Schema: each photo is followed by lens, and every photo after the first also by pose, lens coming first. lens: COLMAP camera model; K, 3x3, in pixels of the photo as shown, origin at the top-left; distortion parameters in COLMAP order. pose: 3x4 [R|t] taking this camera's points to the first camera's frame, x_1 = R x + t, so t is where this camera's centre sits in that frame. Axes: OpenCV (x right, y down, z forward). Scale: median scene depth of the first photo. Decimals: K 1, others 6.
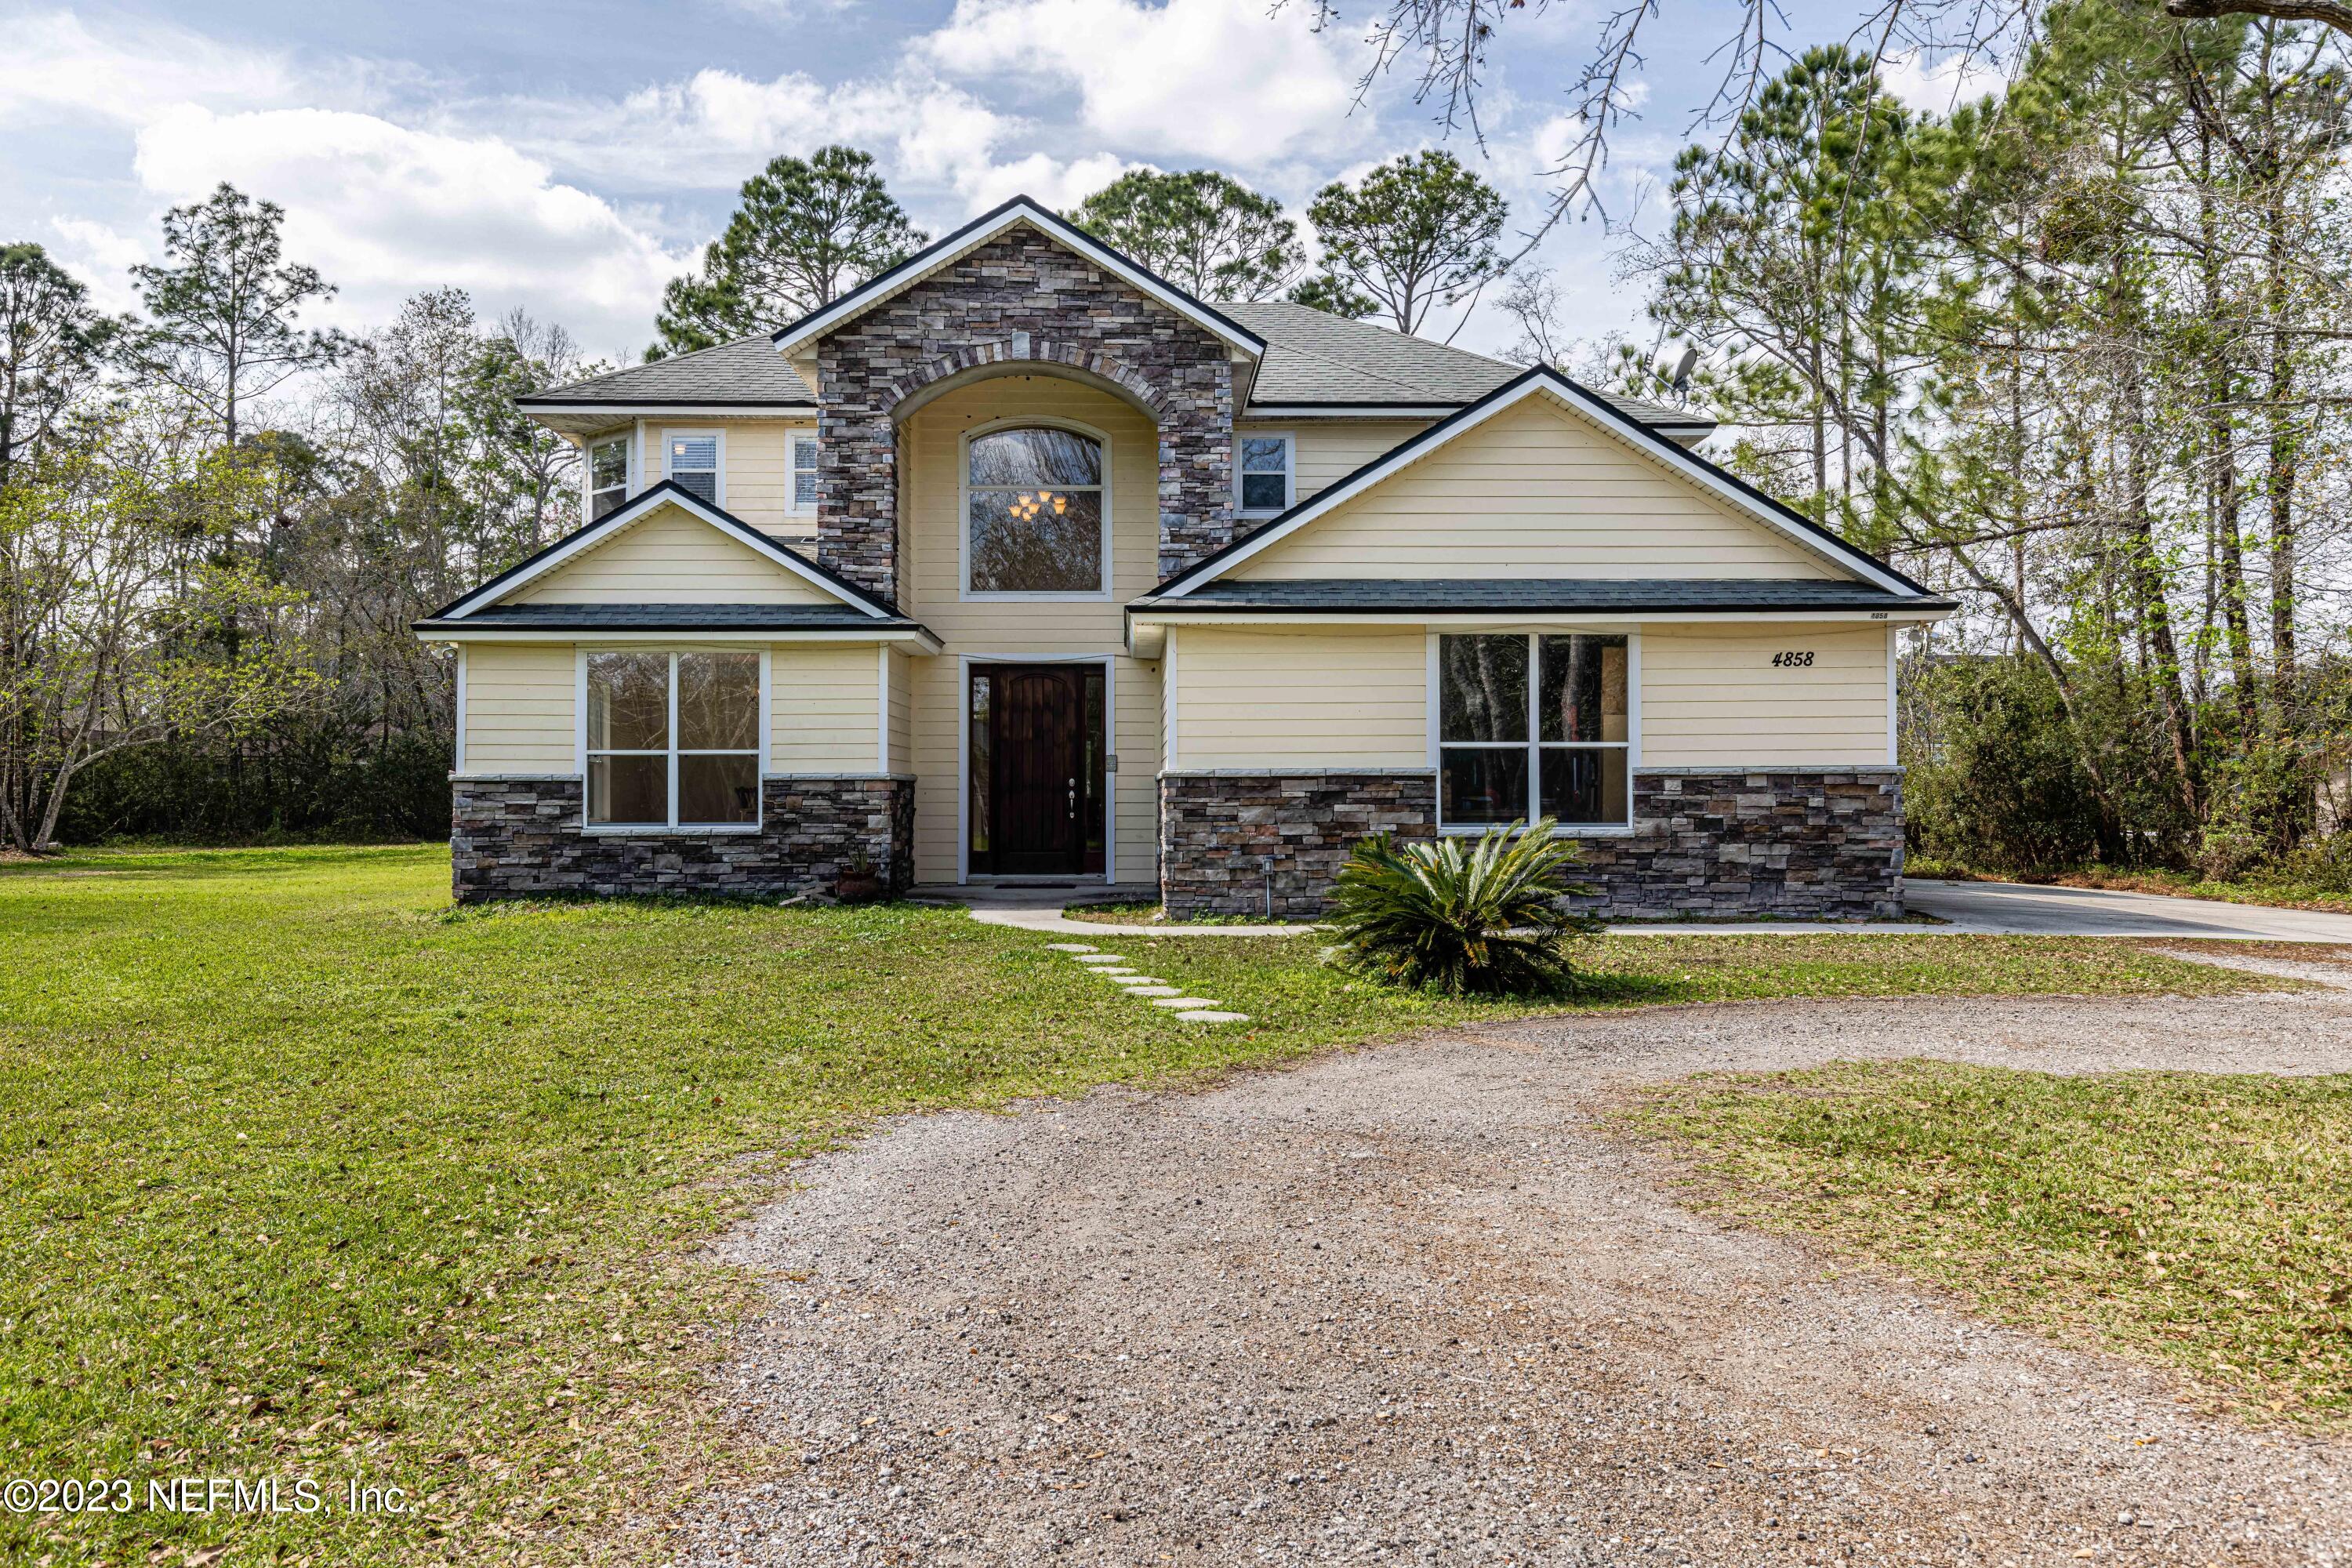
lens RADIAL K [[1819.3, 0, 1176.1], [0, 1819.3, 766.9], [0, 0, 1]] dist [0.011927, 0.001336]
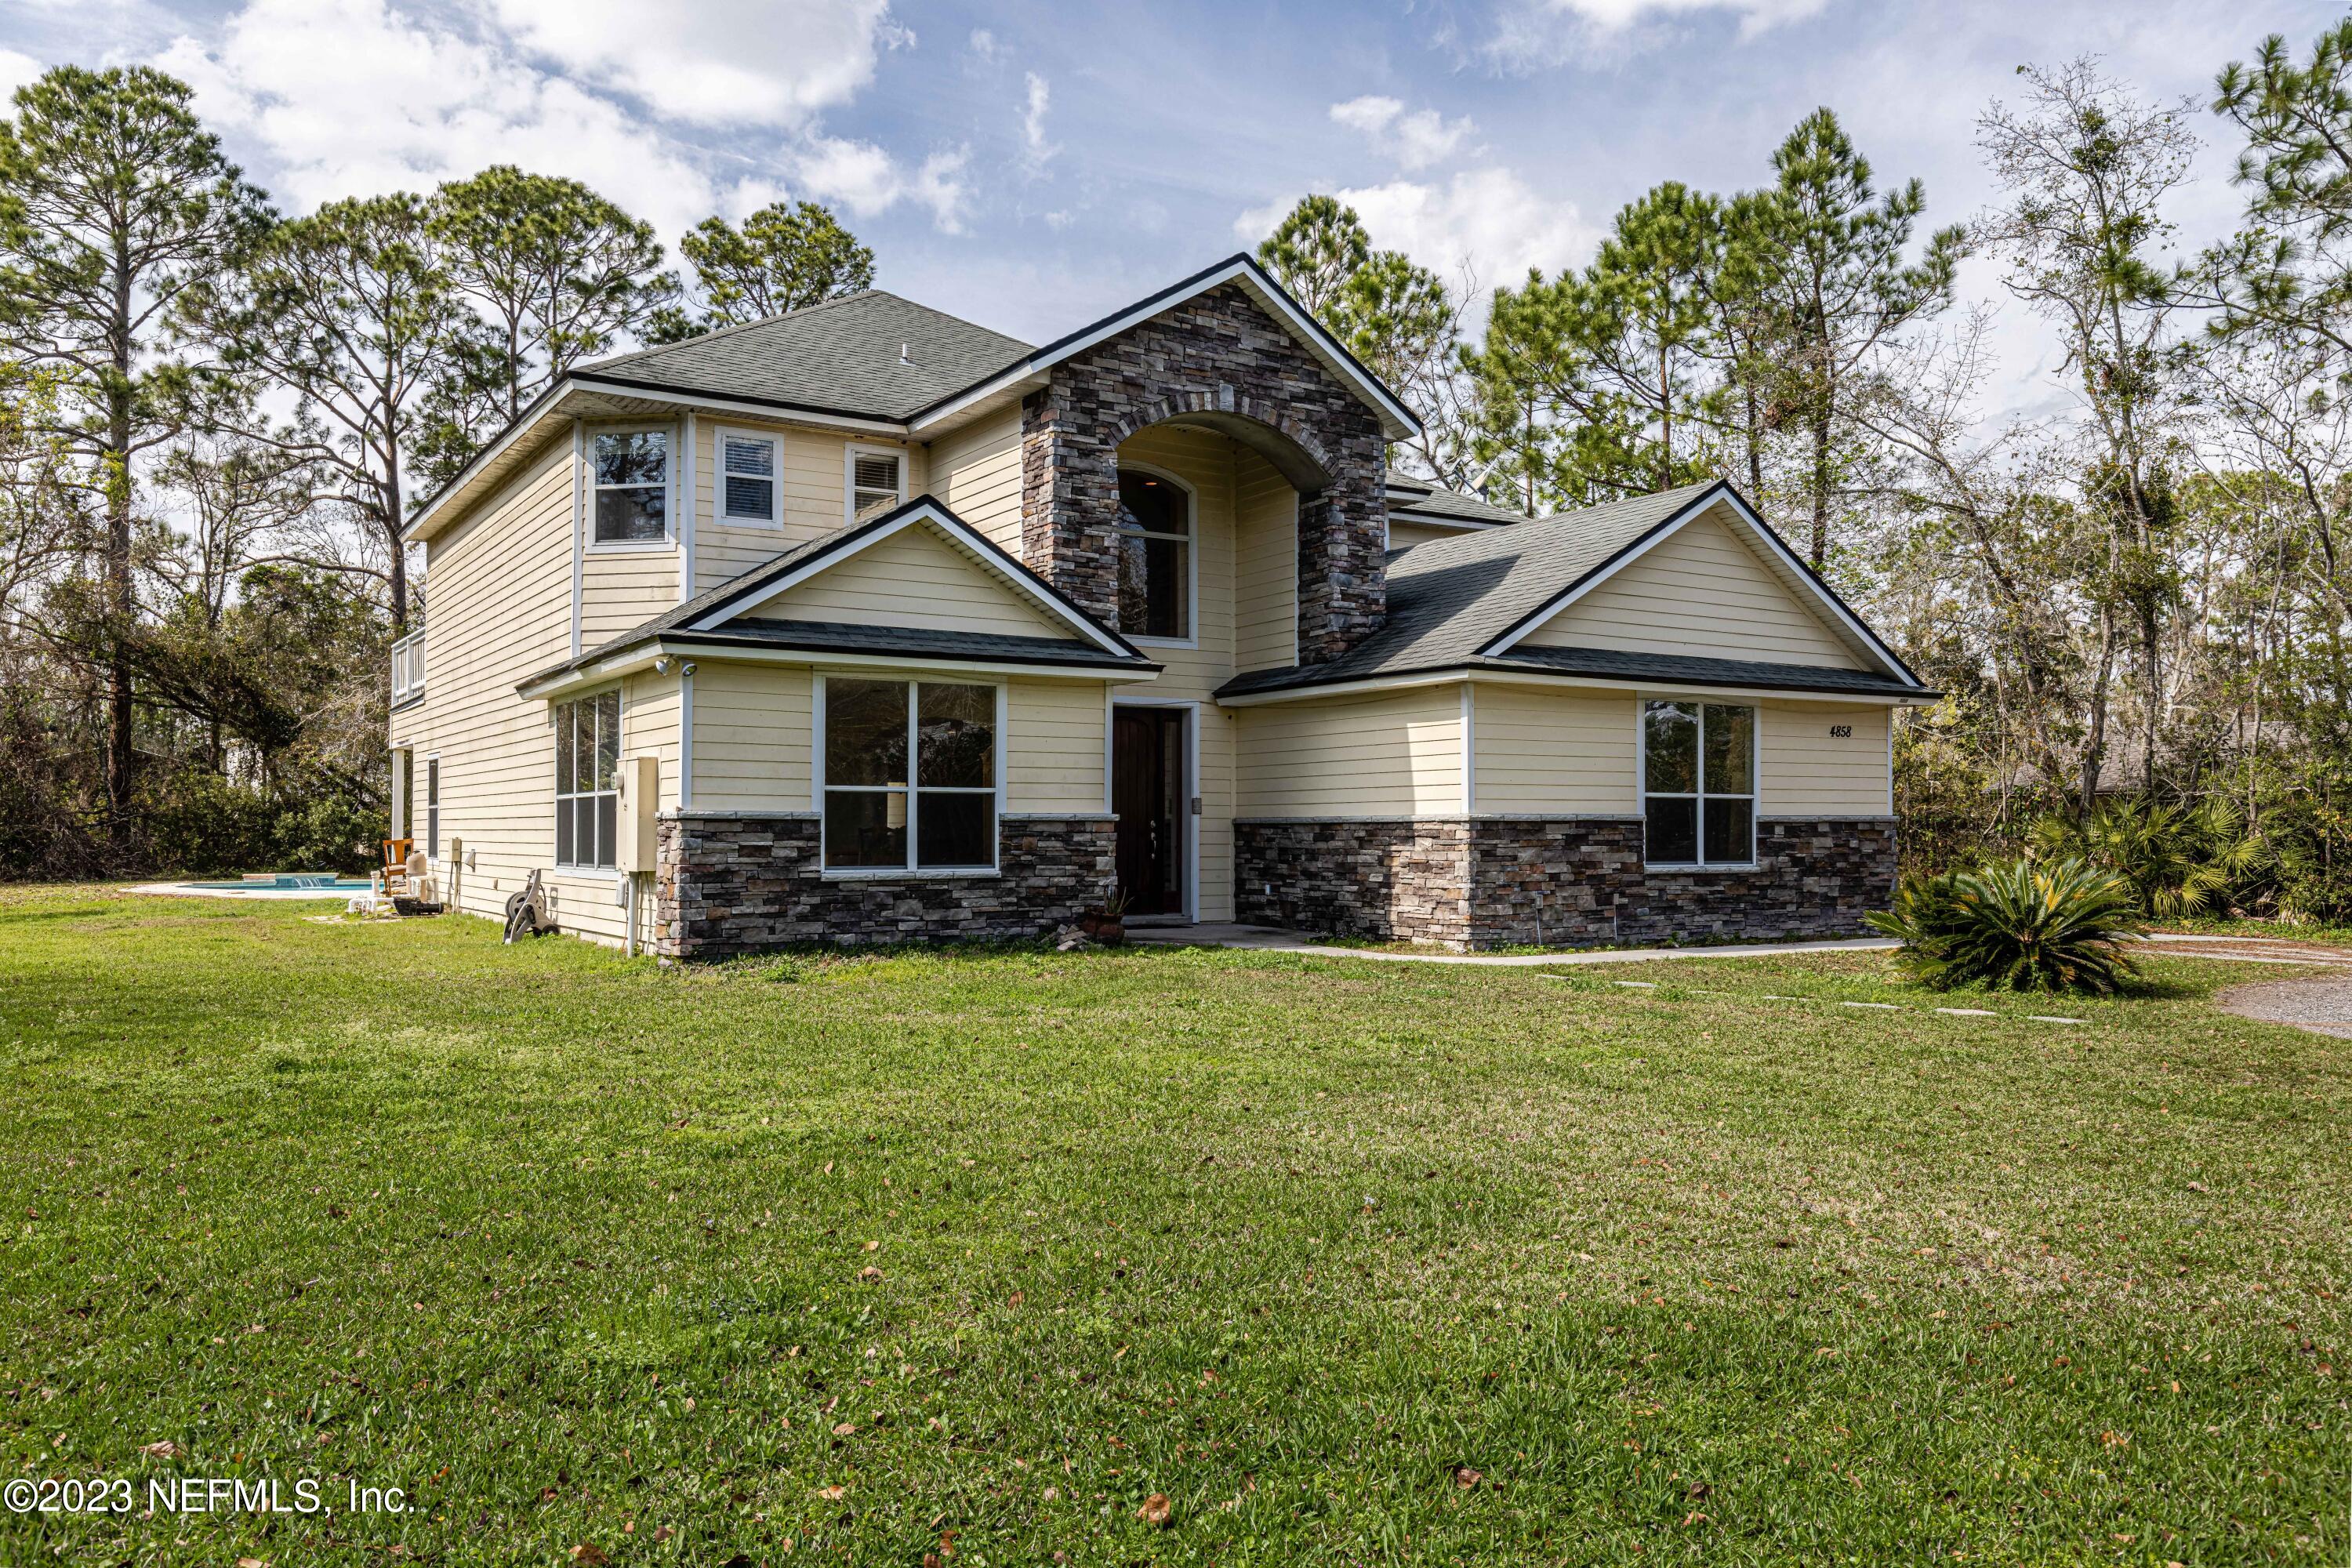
lens RADIAL K [[1760.9, 0, 1176.3], [0, 1760.9, 809.3], [0, 0, 1]] dist [0.004438, 0.002692]
pose [[0.857485, 0.010574, 0.514399, -0.620498], [-0.010298, 0.999941, -0.003387, 0.003736], [-0.514405, -0.002393, 0.857544, 0.165315]]
